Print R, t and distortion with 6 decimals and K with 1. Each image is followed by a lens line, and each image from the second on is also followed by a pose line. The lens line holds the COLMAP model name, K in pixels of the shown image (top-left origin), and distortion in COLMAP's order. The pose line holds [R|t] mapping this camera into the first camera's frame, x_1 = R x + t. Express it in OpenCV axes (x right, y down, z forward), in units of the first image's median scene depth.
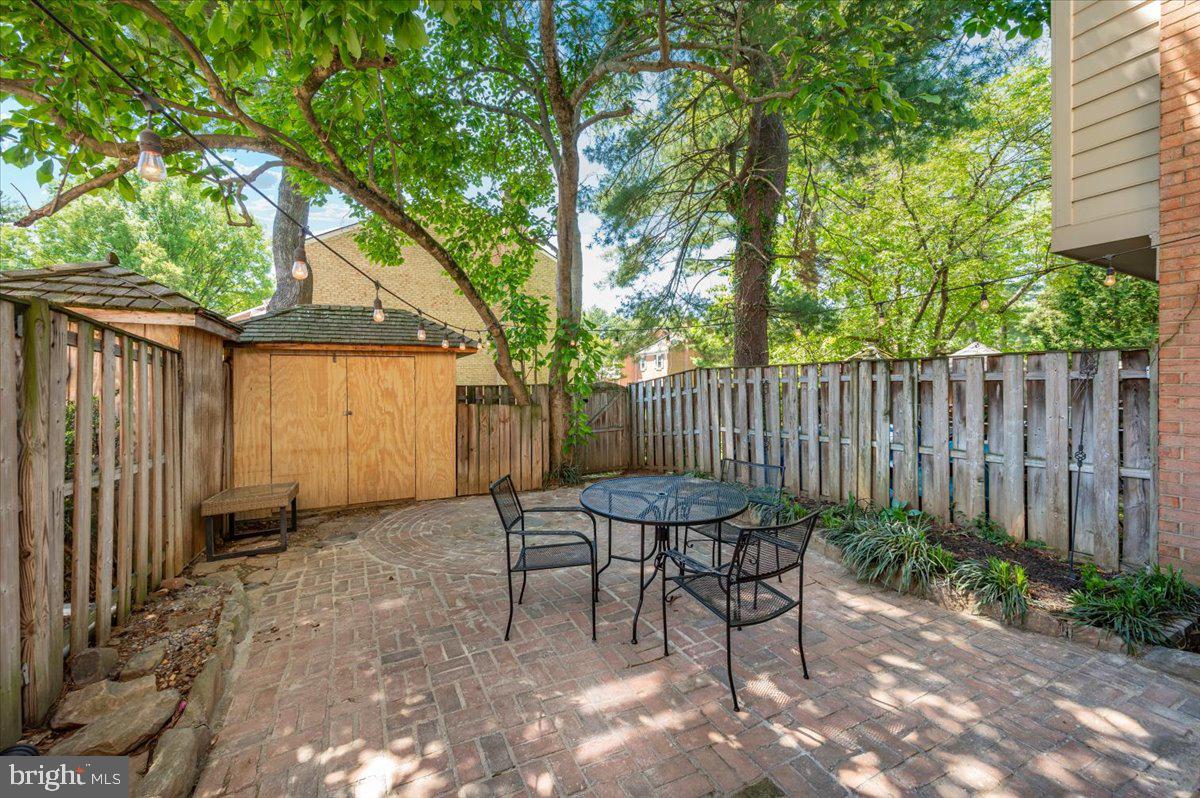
lens RADIAL K [[480.0, 0, 596.3], [0, 480.0, 386.3], [0, 0, 1]] dist [0.010976, -0.000017]
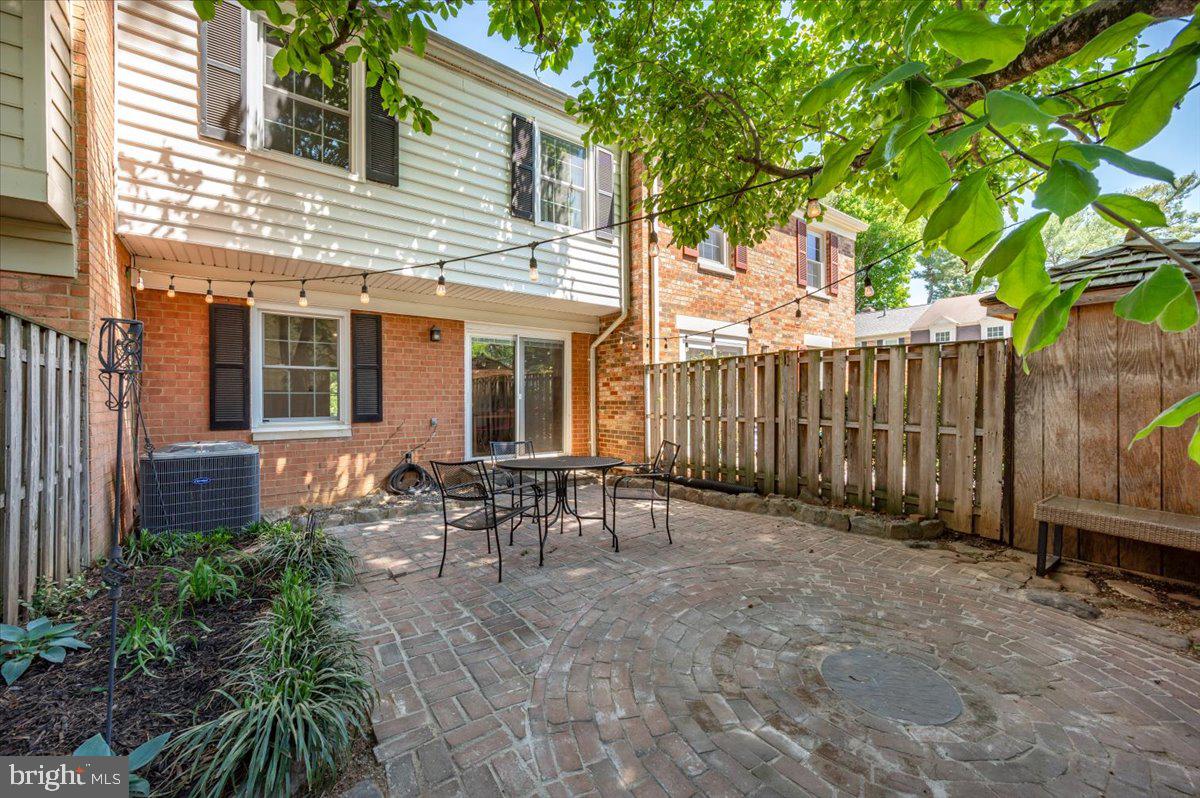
lens RADIAL K [[473.4, 0, 602.9], [0, 473.4, 399.6], [0, 0, 1]] dist [-0.001385, 0.000074]
pose [[-0.984098, 0.016560, -0.176854, 0.167397], [0.016778, 0.999859, 0.000261, 0.039624], [0.176834, -0.002710, -0.984237, 1.513220]]
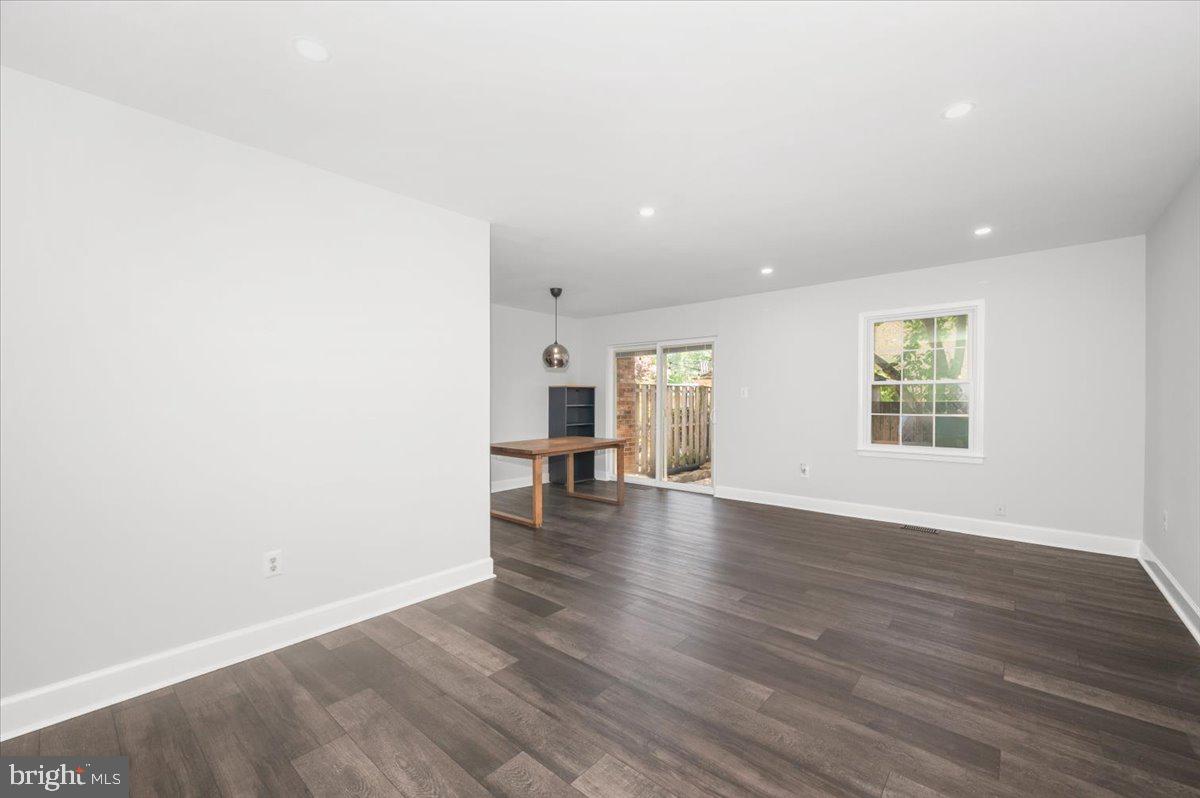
lens RADIAL K [[473.4, 0, 602.9], [0, 473.4, 399.6], [0, 0, 1]] dist [-0.001385, 0.000074]
pose [[0.346889, 0.010163, -0.937851, 1.417873], [-0.007310, 0.999940, 0.008132, -0.026554], [0.937878, 0.004035, 0.346943, -0.768327]]
